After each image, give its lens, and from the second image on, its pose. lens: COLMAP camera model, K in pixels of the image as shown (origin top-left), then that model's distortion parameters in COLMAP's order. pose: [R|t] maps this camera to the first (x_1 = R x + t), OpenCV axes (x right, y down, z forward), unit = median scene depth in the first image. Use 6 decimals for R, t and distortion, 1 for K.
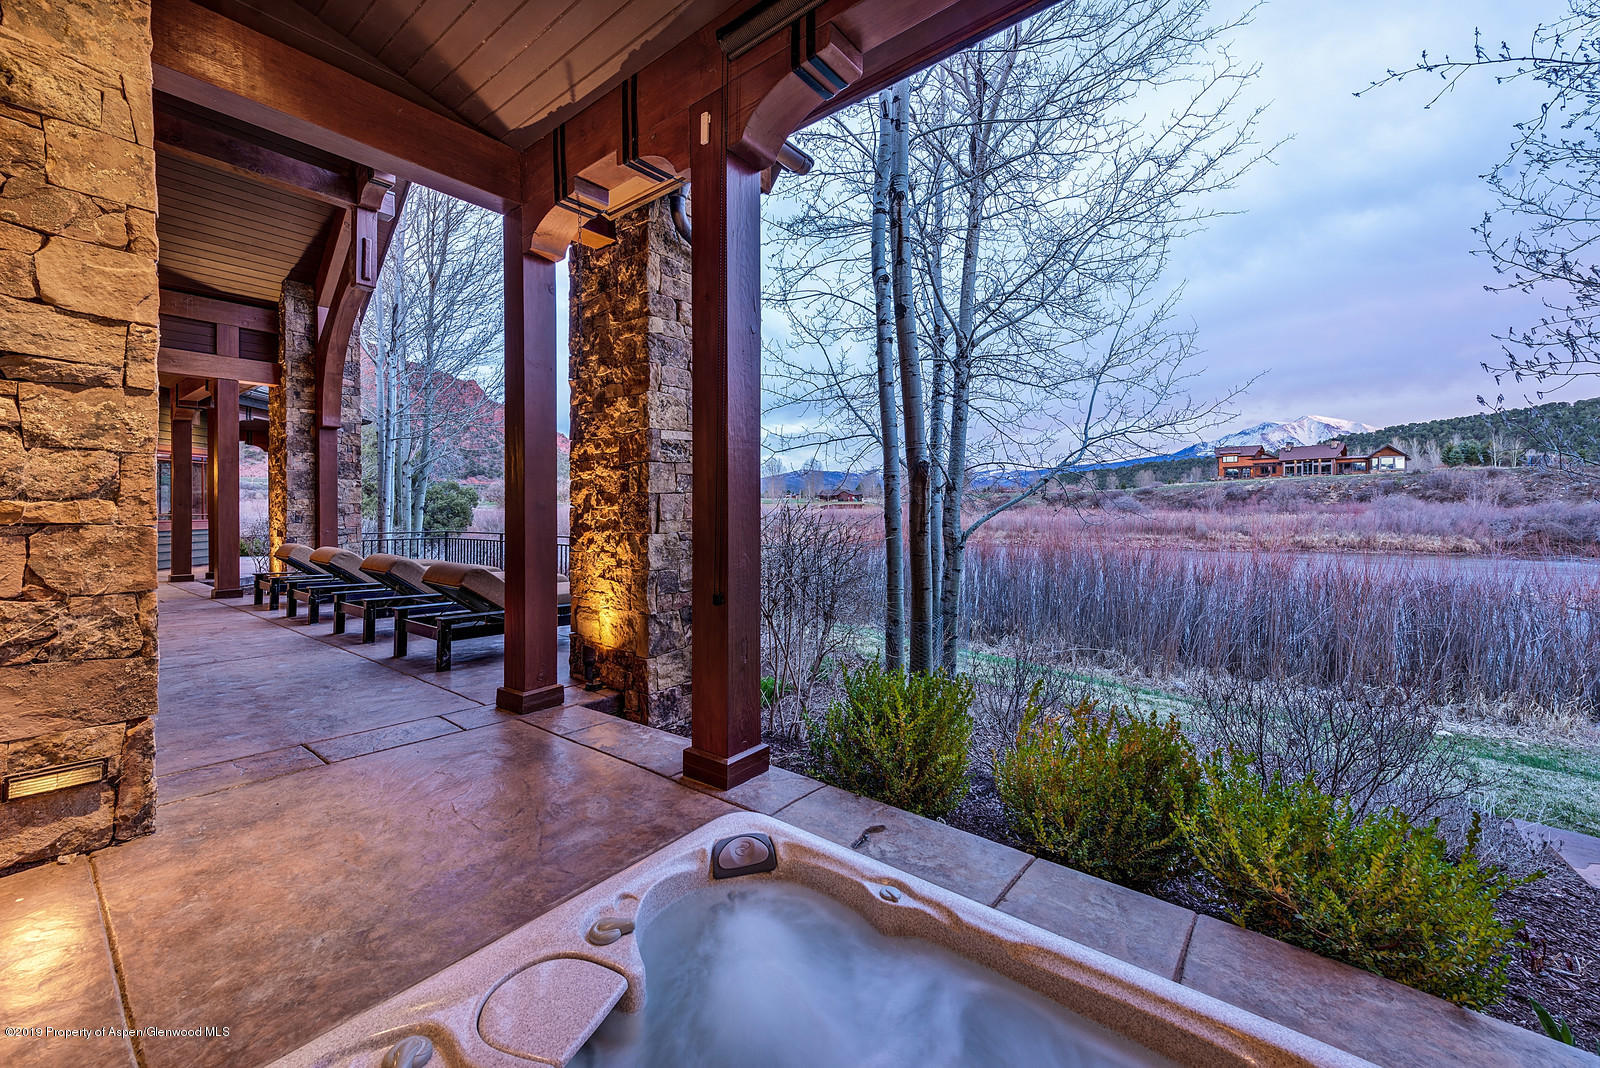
lens RADIAL K [[622.1, 0, 799.0], [0, 622.1, 485.5], [0, 0, 1]] dist [0.001129, 0.000069]
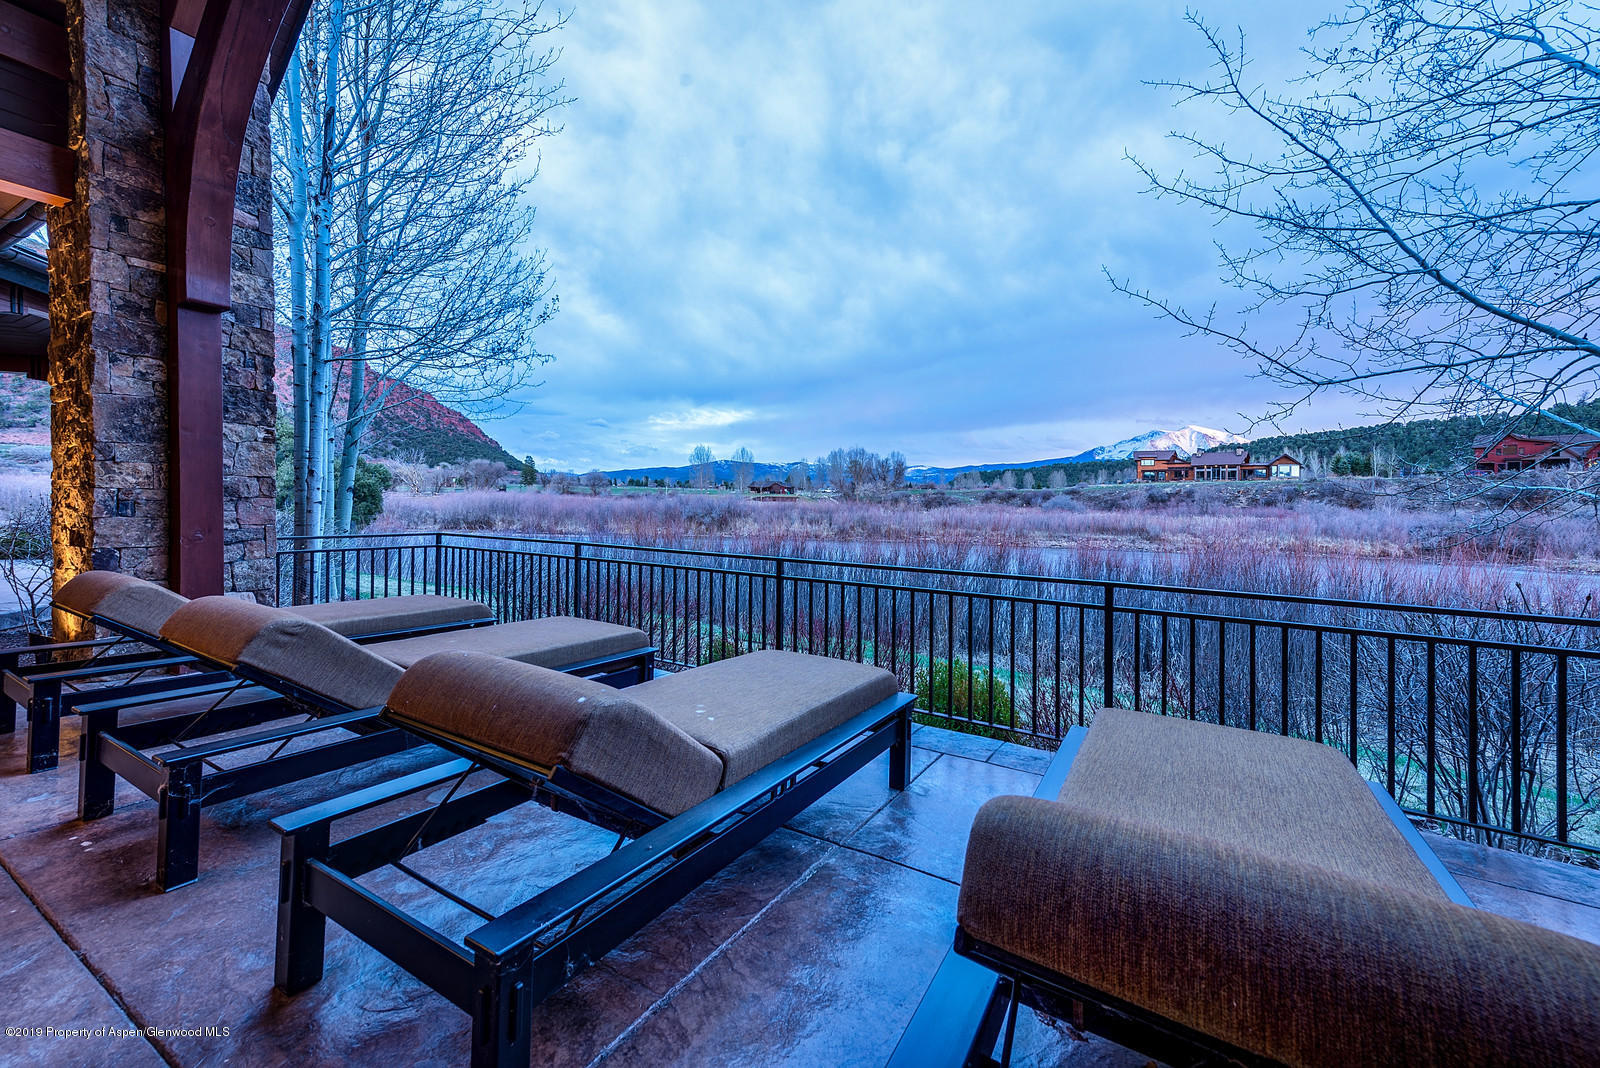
lens RADIAL K [[611.6, 0, 786.3], [0, 611.6, 500.1], [0, 0, 1]] dist [0.003066, 0.000407]
pose [[0.989645, 0.023716, 0.141561, -0.087352], [-0.028874, 0.998988, 0.034499, 0.004439], [-0.140600, -0.038229, 0.989328, 0.109393]]
